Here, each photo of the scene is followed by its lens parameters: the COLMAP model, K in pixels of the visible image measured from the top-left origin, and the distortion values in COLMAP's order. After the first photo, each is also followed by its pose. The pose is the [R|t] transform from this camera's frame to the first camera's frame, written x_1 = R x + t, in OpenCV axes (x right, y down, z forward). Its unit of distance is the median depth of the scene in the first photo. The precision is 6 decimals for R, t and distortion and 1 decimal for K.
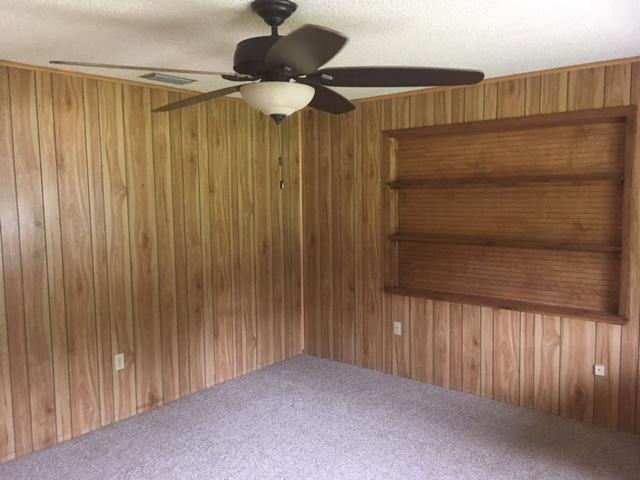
lens RADIAL K [[541.0, 0, 320.0], [0, 541.0, 240.0], [0, 0, 1]] dist [0.090793, -0.112912]
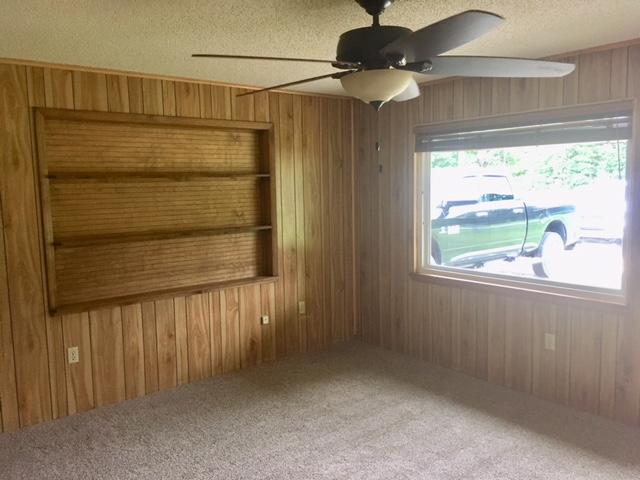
lens RADIAL K [[541.0, 0, 320.0], [0, 541.0, 240.0], [0, 0, 1]] dist [0.090793, -0.112912]
pose [[0.202866, -0.088892, 0.975163, -0.641562], [0.111934, 0.991448, 0.067090, -0.024007], [-0.972788, 0.095543, 0.211082, 0.515035]]
